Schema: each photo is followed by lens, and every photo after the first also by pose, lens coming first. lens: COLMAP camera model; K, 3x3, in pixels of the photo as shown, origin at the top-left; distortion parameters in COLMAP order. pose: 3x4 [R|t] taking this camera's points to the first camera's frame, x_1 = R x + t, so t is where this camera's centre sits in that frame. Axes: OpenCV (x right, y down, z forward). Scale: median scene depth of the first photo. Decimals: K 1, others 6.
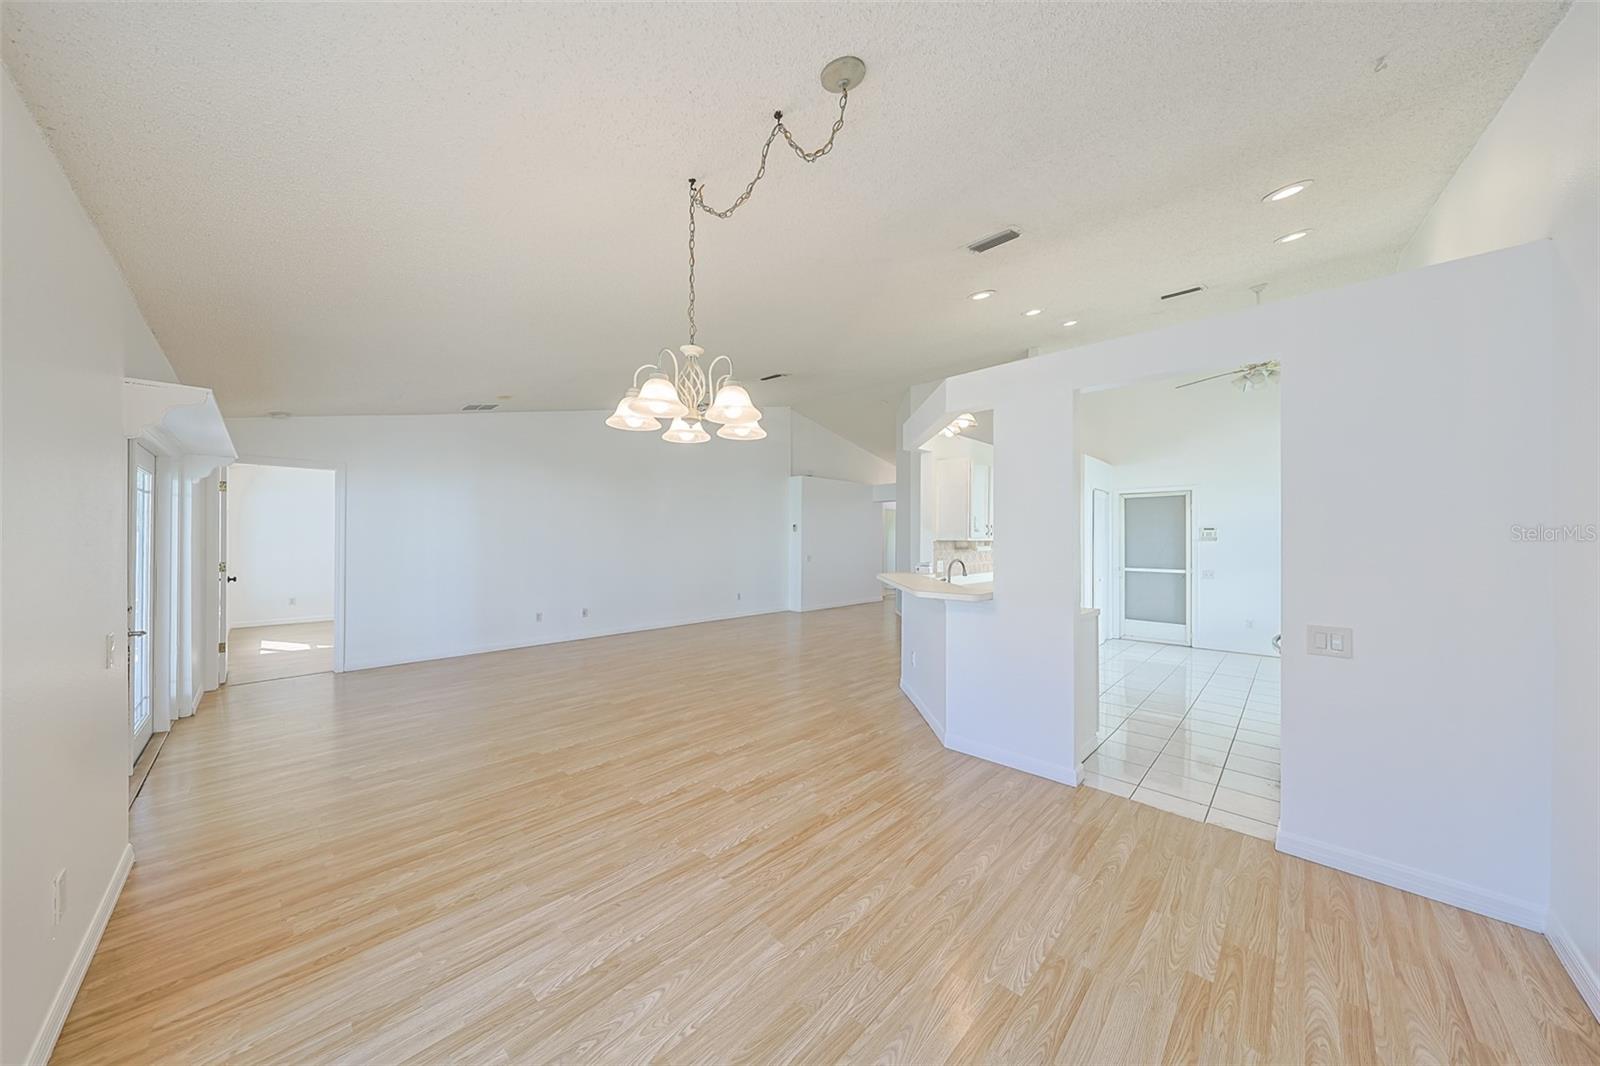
lens RADIAL K [[503.9, 0, 806.1], [0, 503.9, 570.4], [0, 0, 1]] dist [0.000576, -0.000013]
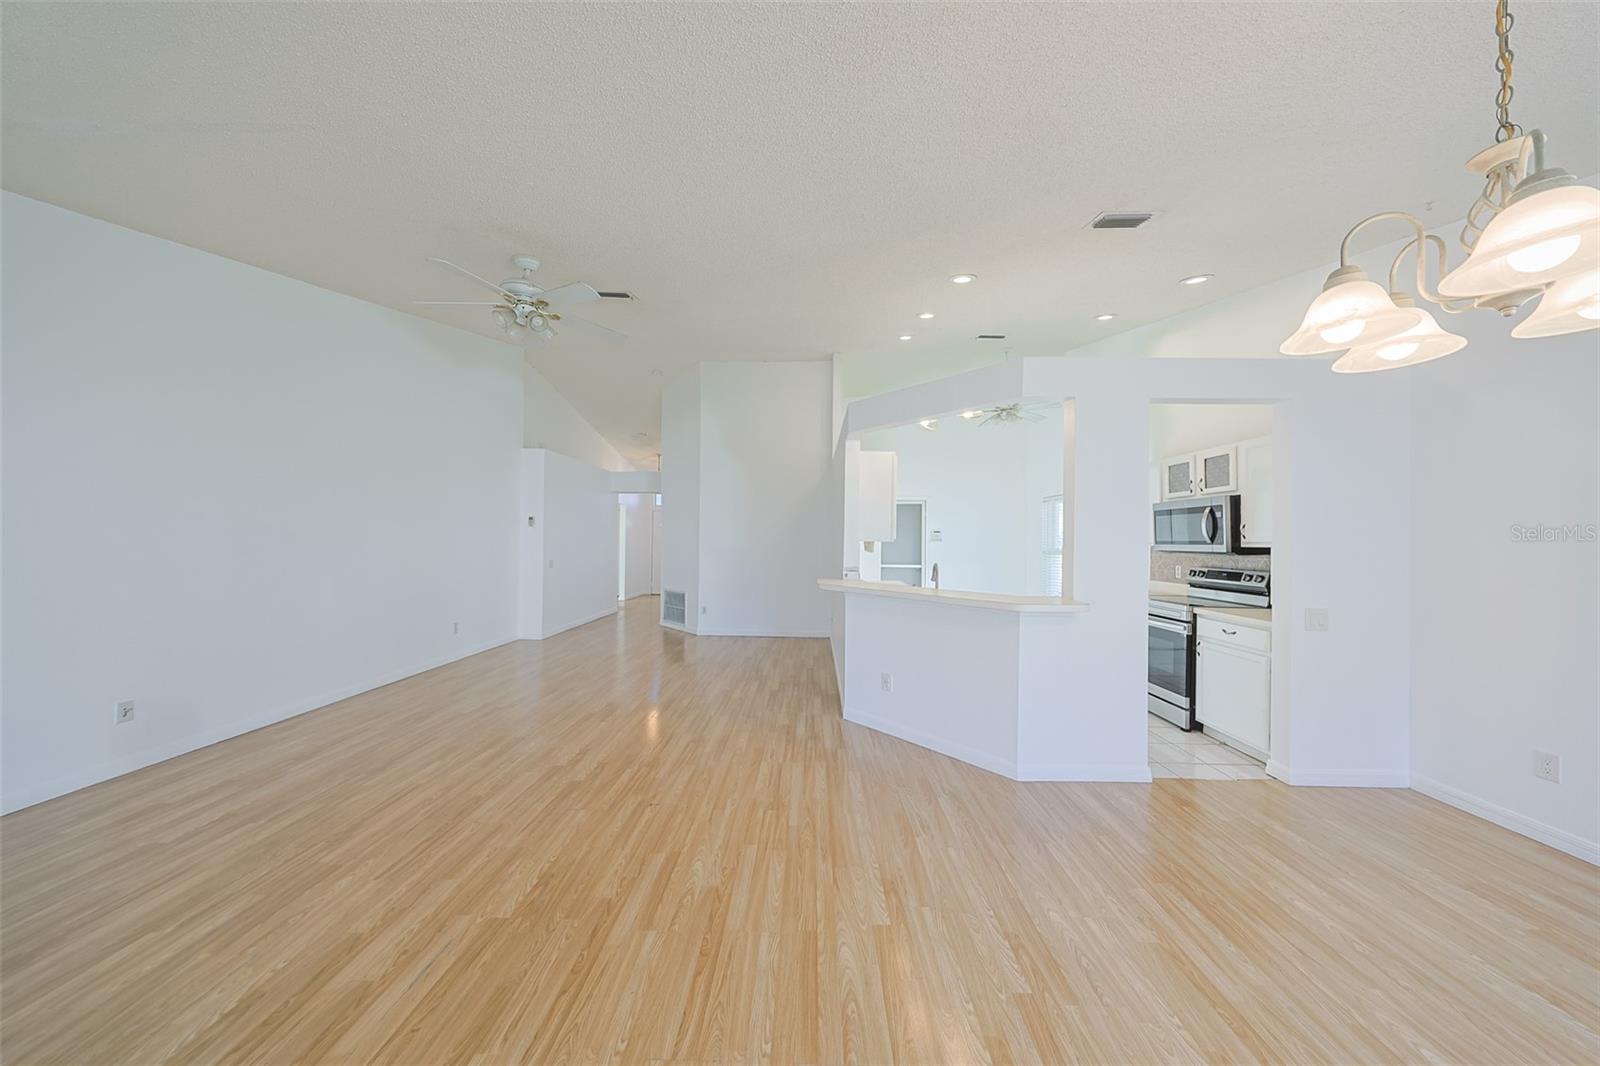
lens RADIAL K [[500.2, 0, 801.4], [0, 500.2, 538.0], [0, 0, 1]] dist [-0.000036, 0.000018]
pose [[0.739649, 0.005358, 0.672972, -0.473618], [0.034282, 0.998370, -0.045627, -0.034690], [-0.672119, 0.056819, 0.738260, 0.475255]]
